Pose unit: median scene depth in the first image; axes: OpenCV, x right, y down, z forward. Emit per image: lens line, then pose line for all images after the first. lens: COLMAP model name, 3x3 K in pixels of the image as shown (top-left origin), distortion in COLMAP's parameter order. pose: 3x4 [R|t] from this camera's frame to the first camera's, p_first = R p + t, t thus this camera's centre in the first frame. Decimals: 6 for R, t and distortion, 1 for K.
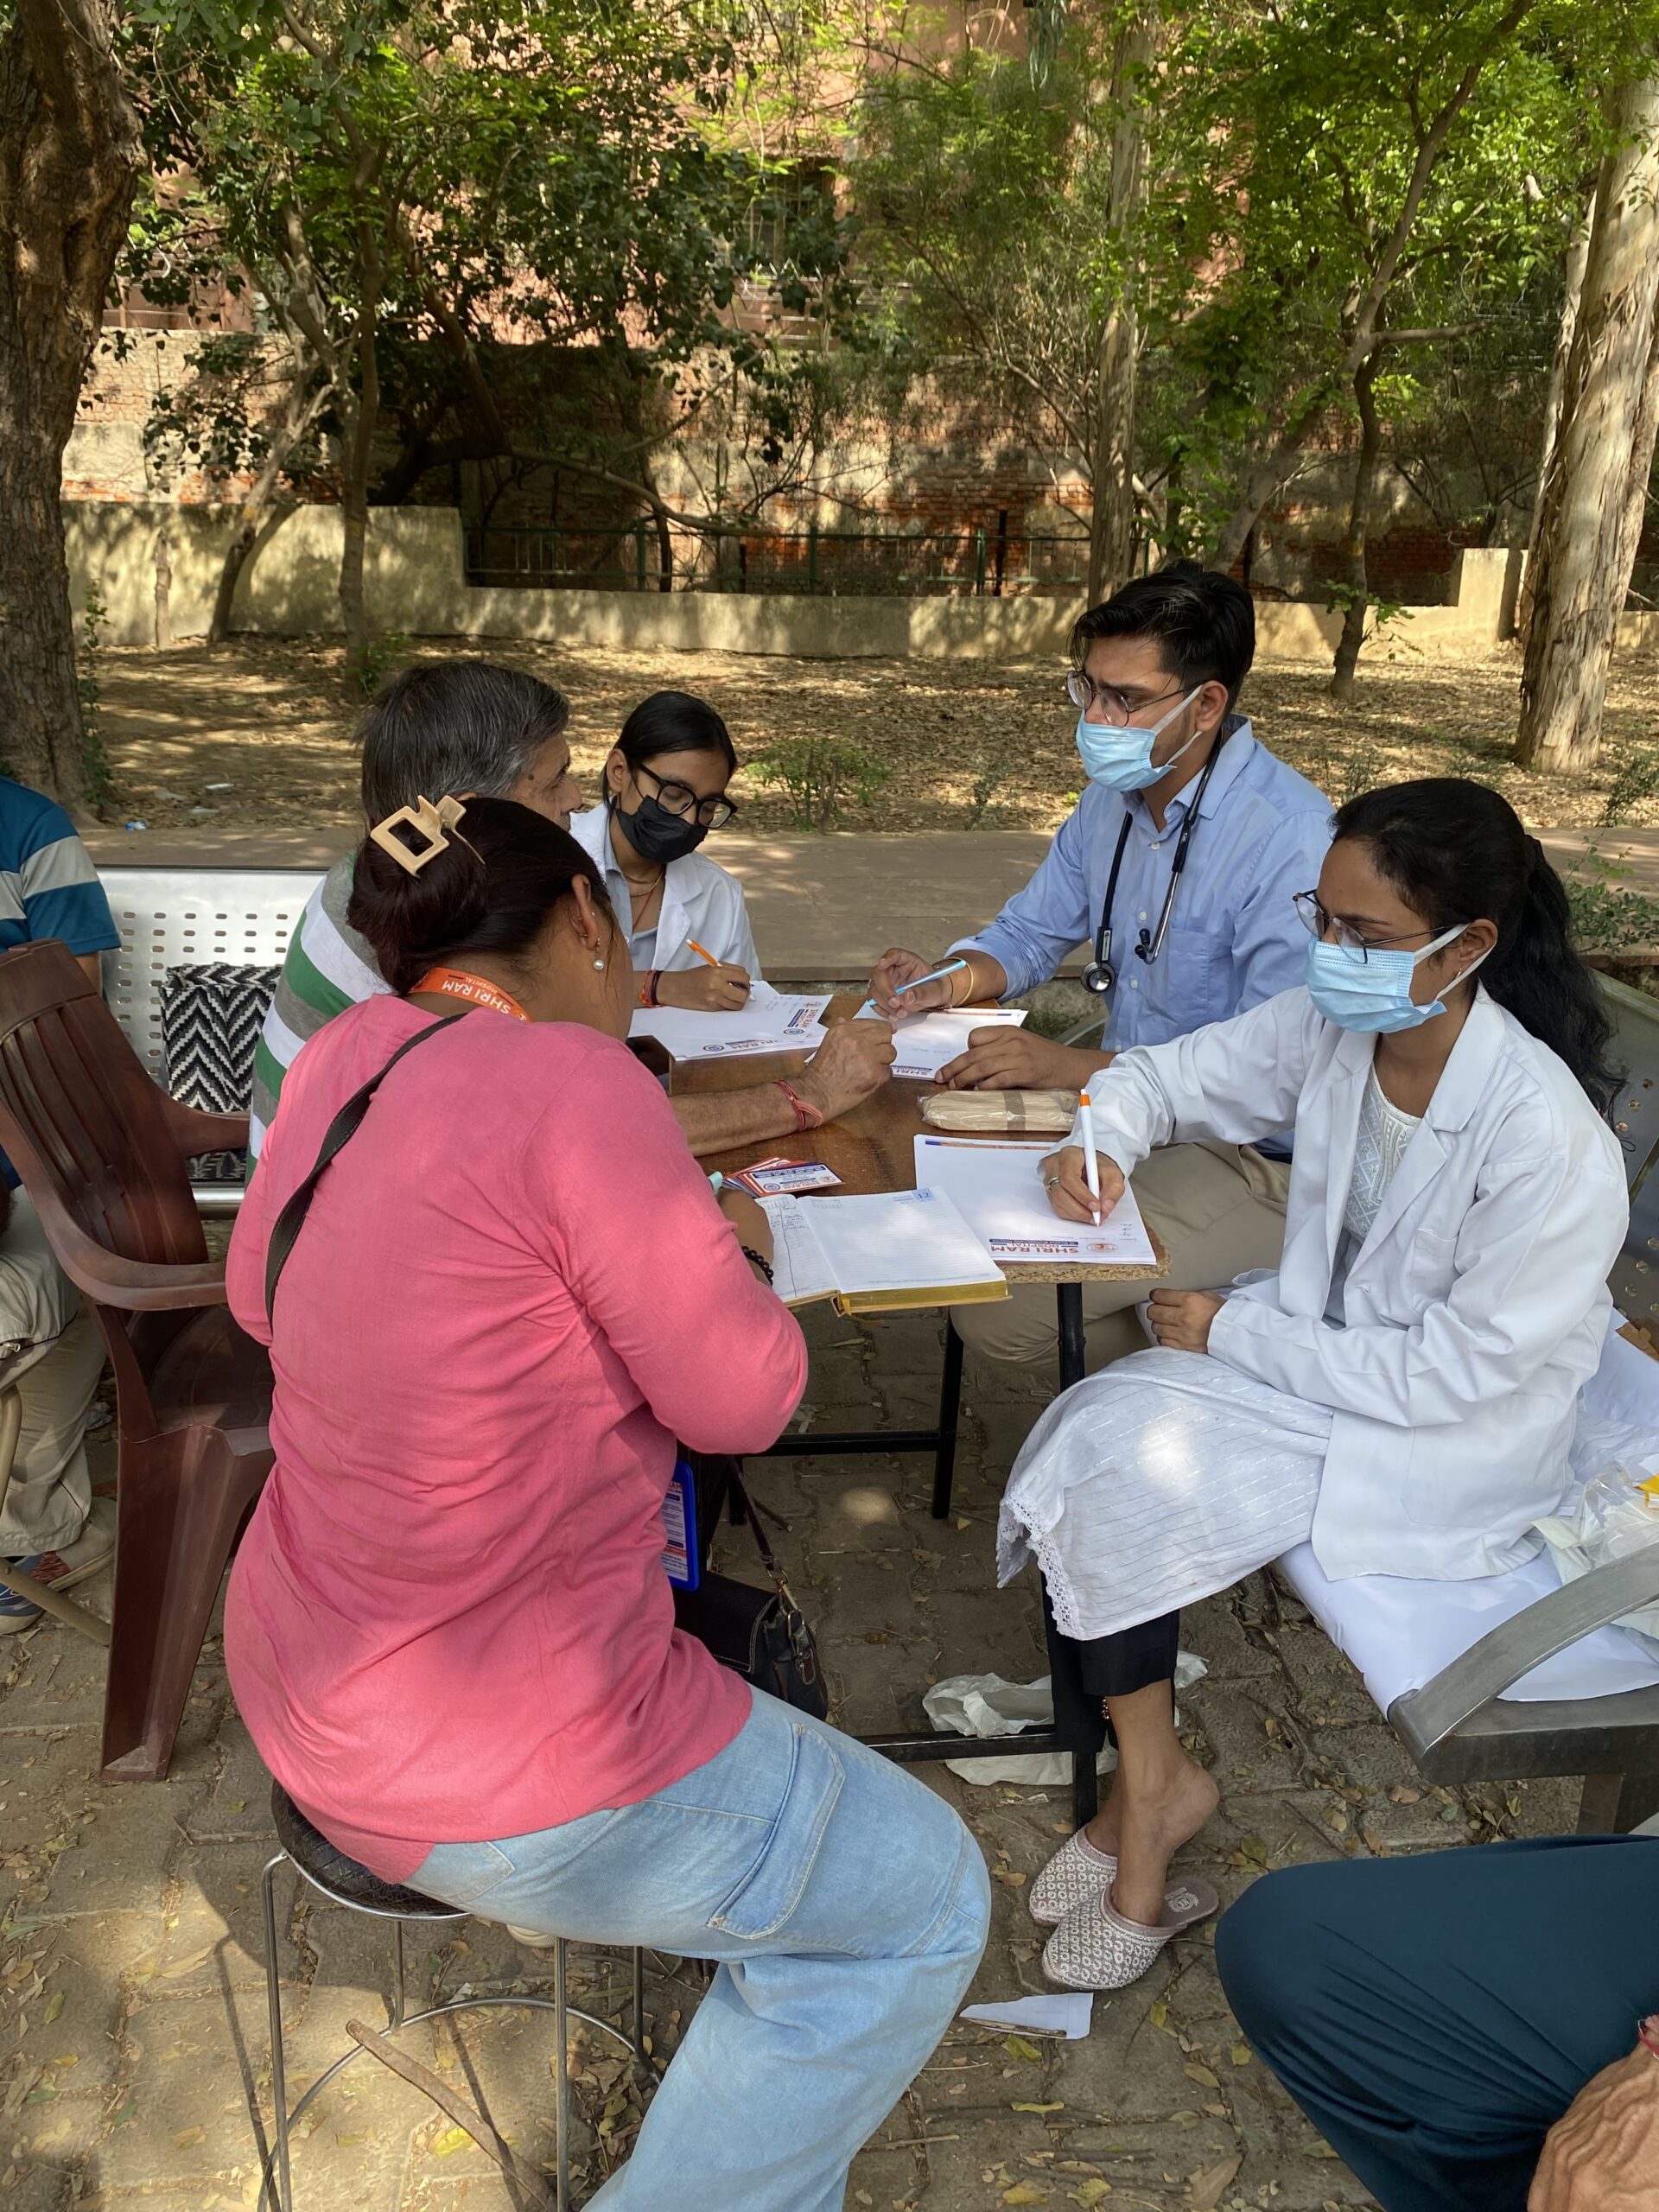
lens RADIAL K [[1660.6, 0, 881.2], [0, 1660.6, 1108.0], [0, 0, 1]] dist [-0.051559, -0.001538]
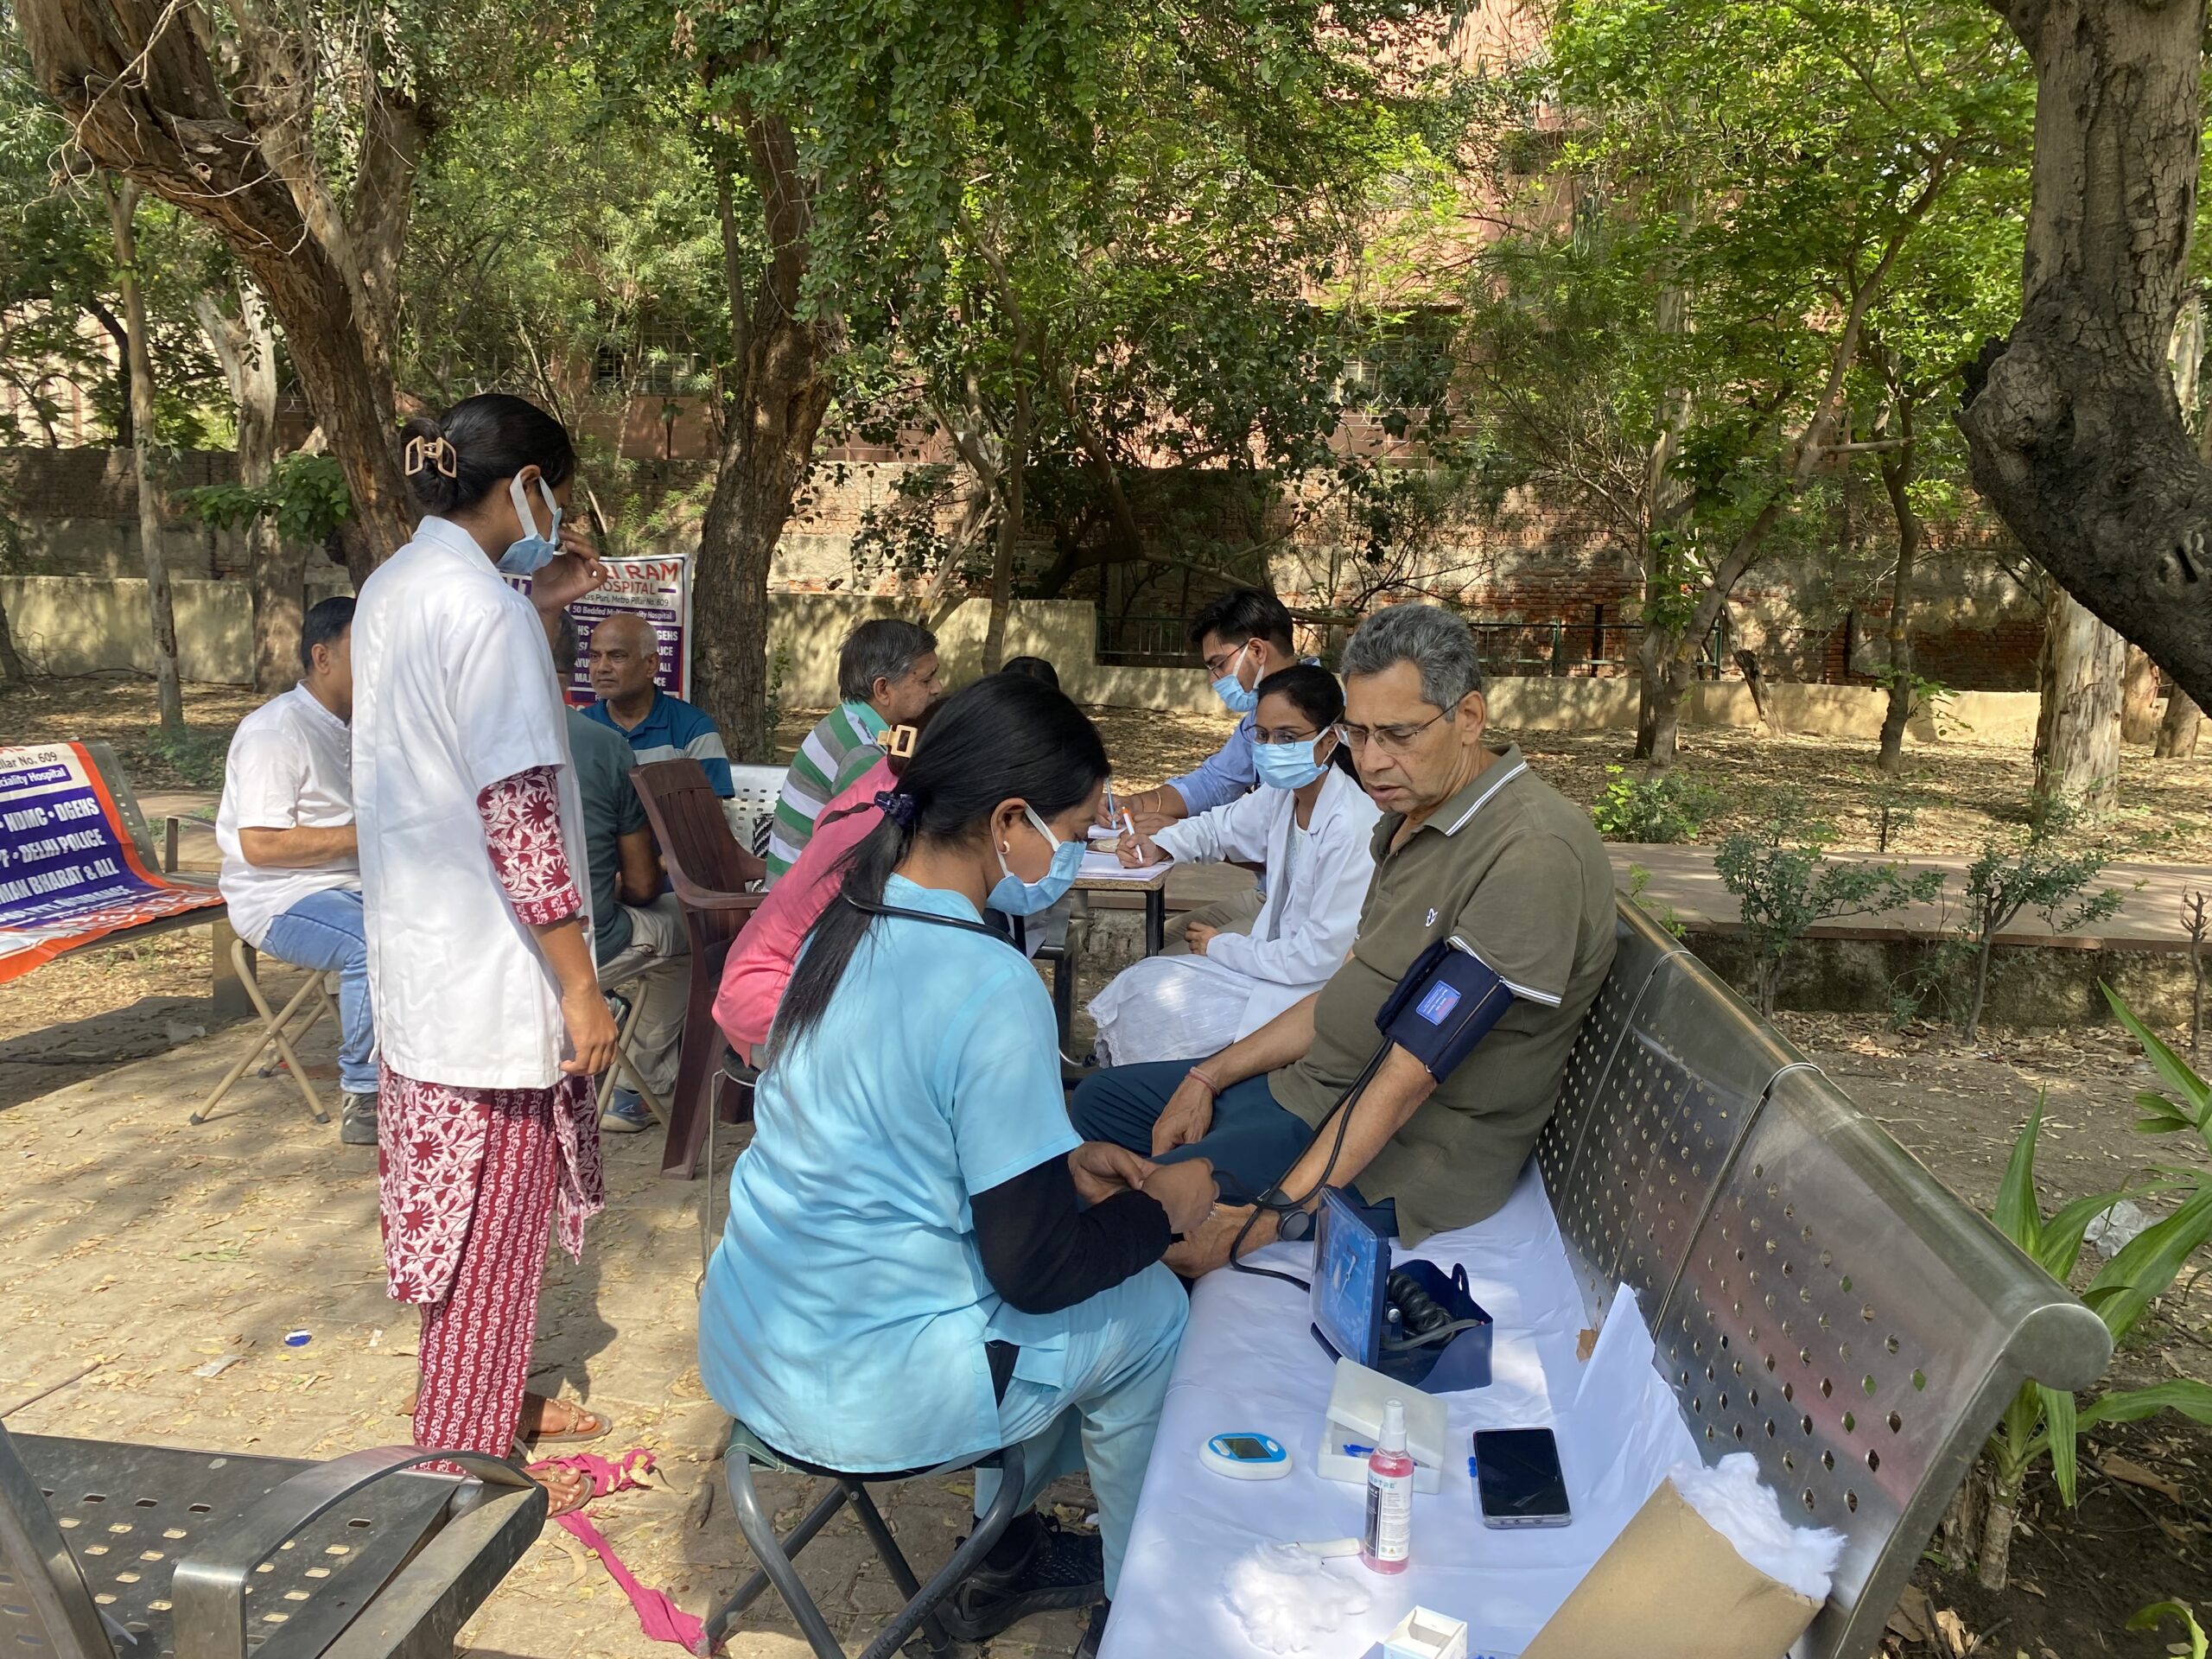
lens RADIAL K [[1677.1, 0, 1106.0], [0, 1677.1, 829.5], [0, 0, 1]] dist [-0.043628, -0.173528]
pose [[0.966352, 0.024536, -0.256050, 0.058322], [-0.080118, 0.974633, -0.208978, 0.042878], [0.244427, 0.222460, 0.943805, -0.091337]]
